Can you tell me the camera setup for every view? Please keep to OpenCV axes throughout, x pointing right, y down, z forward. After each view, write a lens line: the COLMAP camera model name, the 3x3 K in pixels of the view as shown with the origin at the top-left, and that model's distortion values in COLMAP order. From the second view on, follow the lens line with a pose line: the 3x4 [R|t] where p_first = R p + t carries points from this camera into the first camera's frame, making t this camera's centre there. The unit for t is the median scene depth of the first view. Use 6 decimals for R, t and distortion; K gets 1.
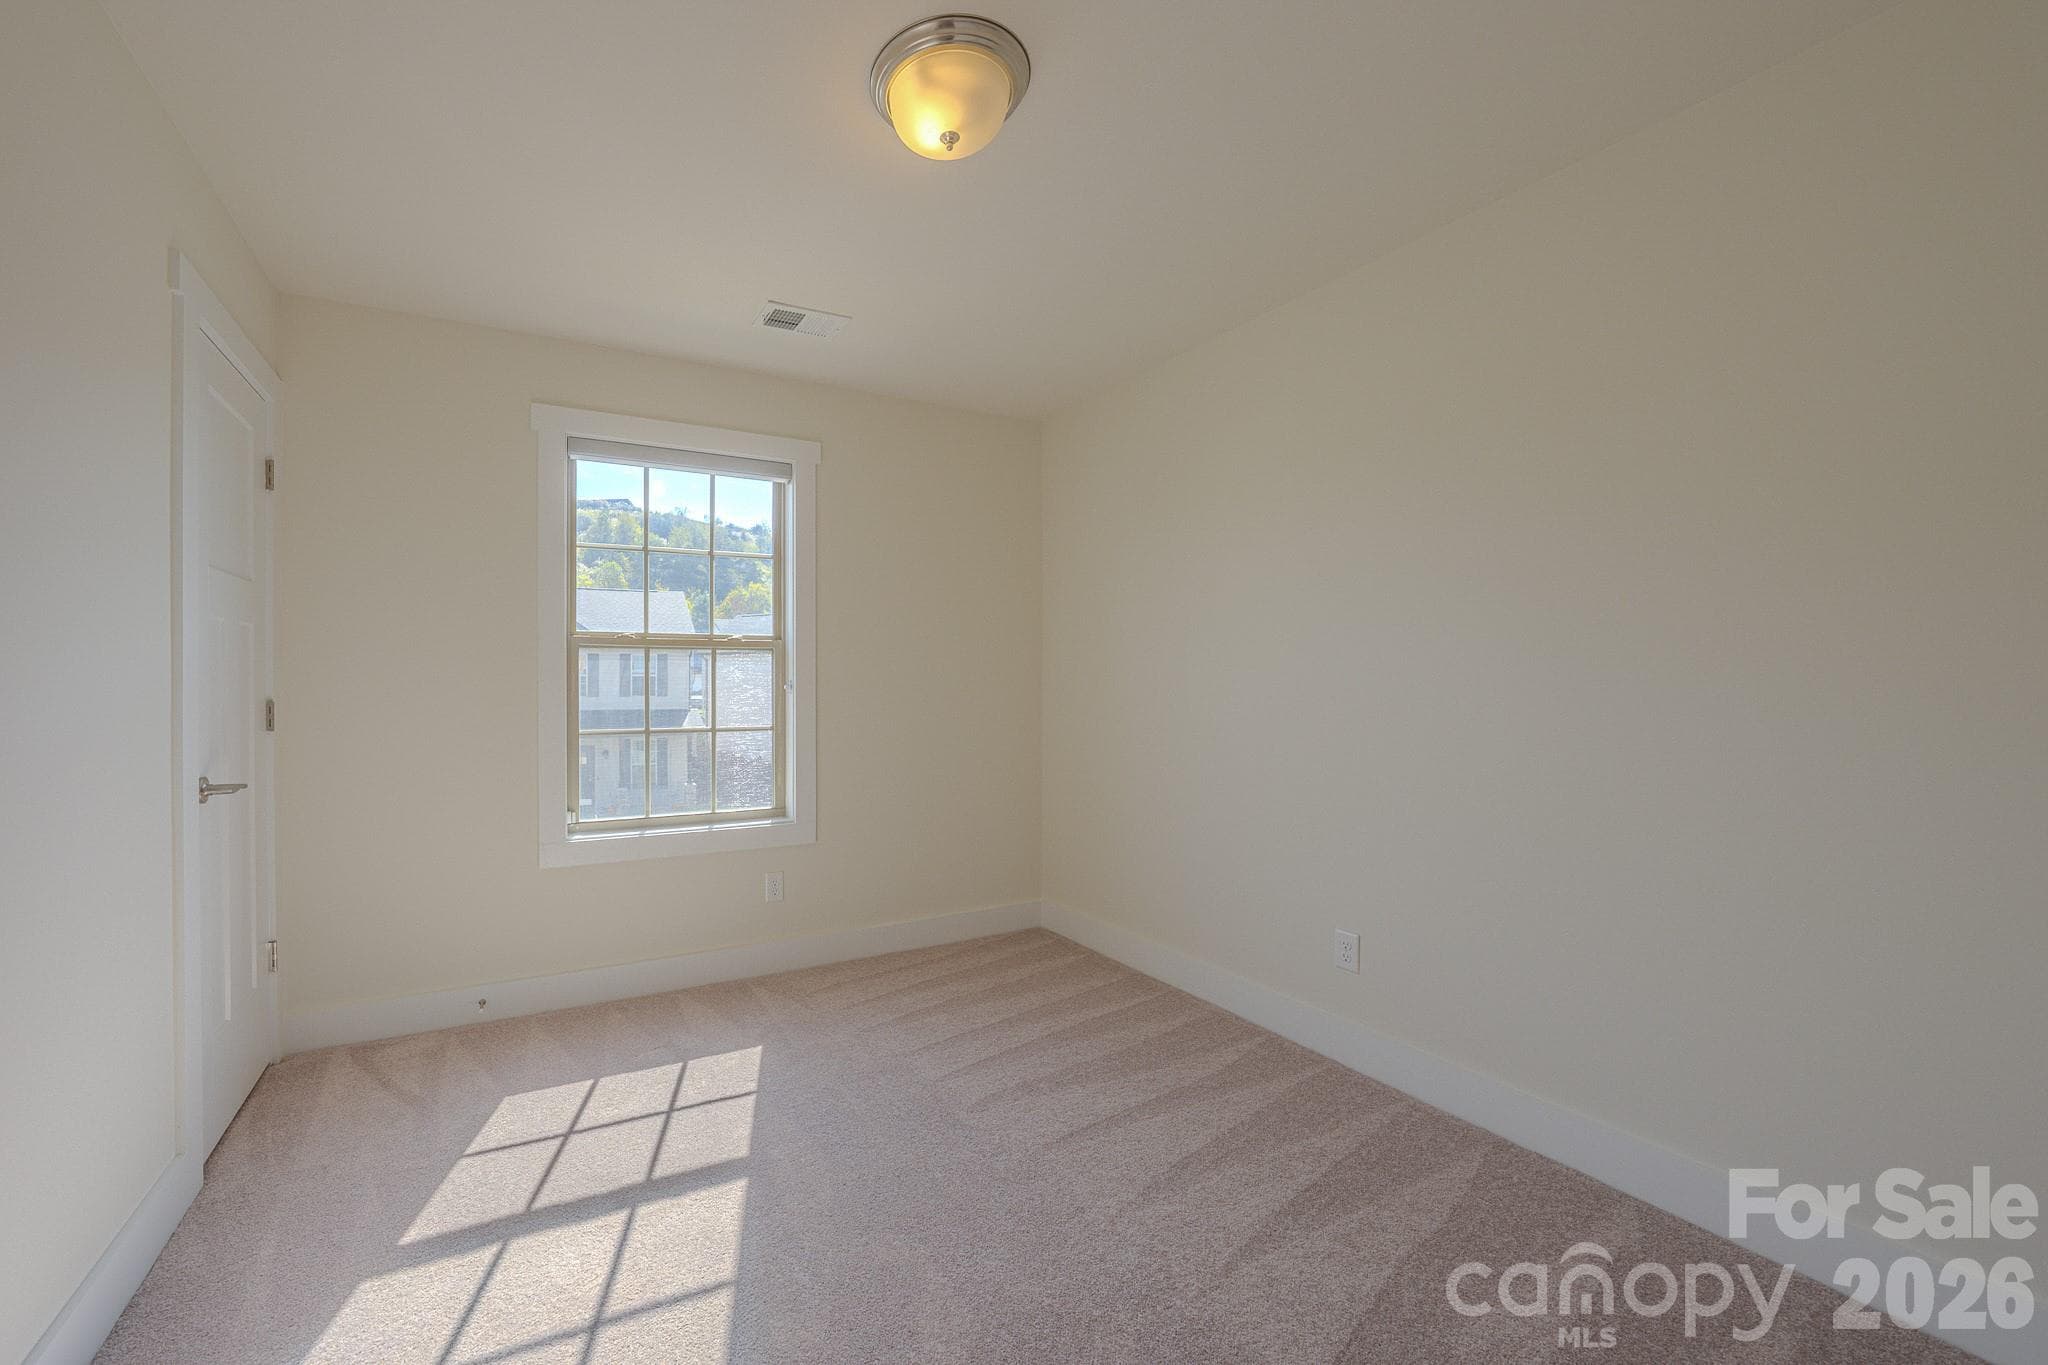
lens RADIAL K [[715.6, 0, 959.1], [0, 715.6, 678.5], [0, 0, 1]] dist [-0.023499, 0.006064]
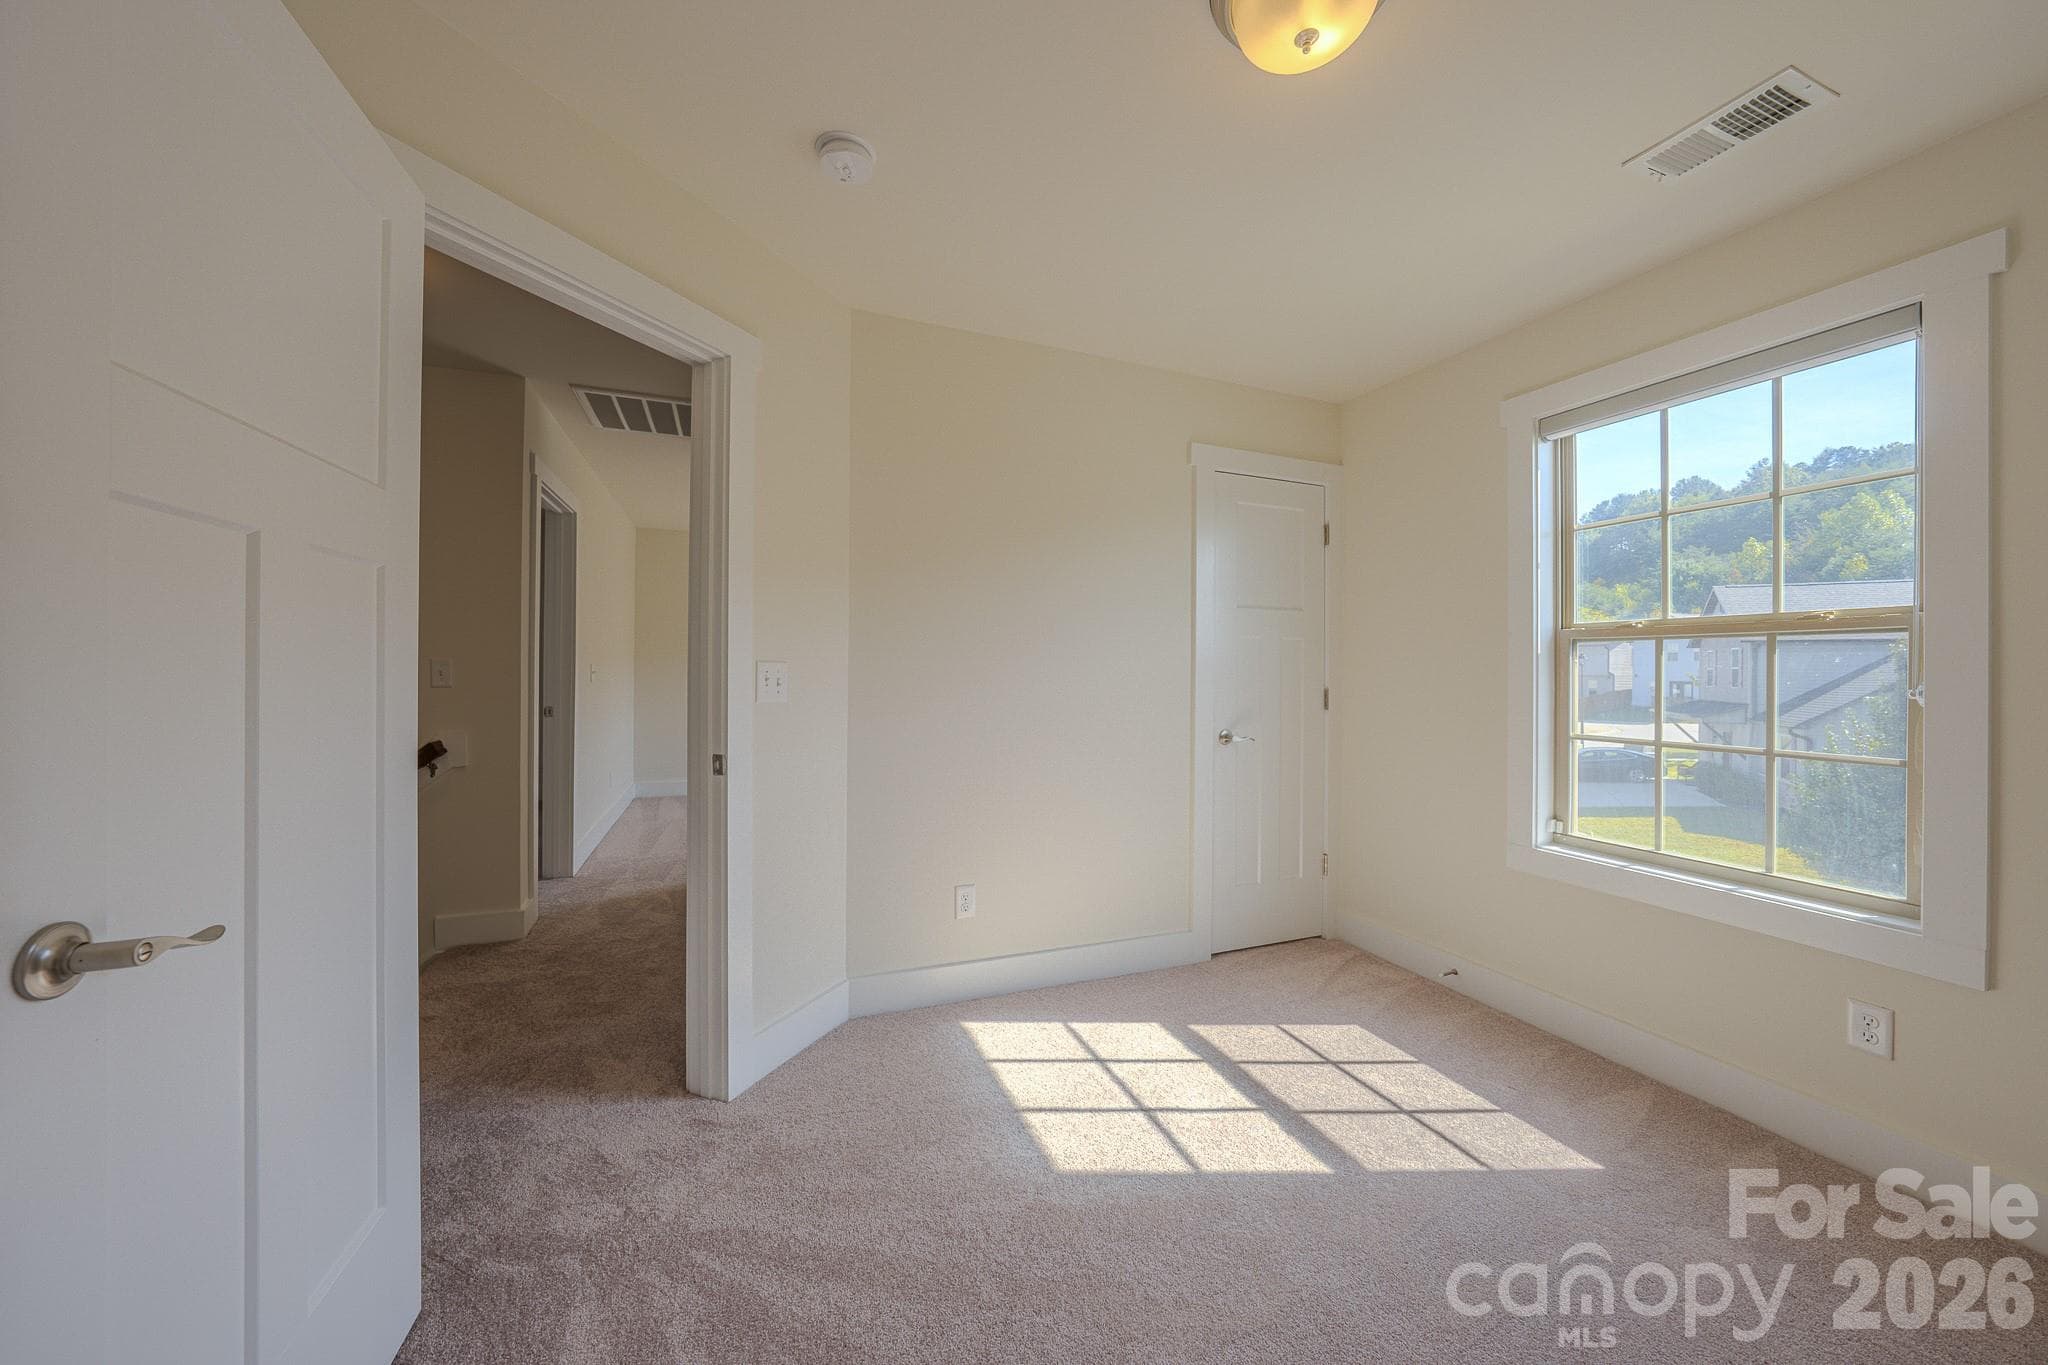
lens RADIAL K [[744.0, 0, 1024.0], [0, 744.0, 682.5], [0, 0, 1]] dist [-0.016226, 0.000109]
pose [[-0.096213, 0.011415, -0.995295, 0.614051], [-0.010026, 0.999872, 0.012436, 0.004417], [0.995310, 0.011175, -0.096086, 0.523955]]
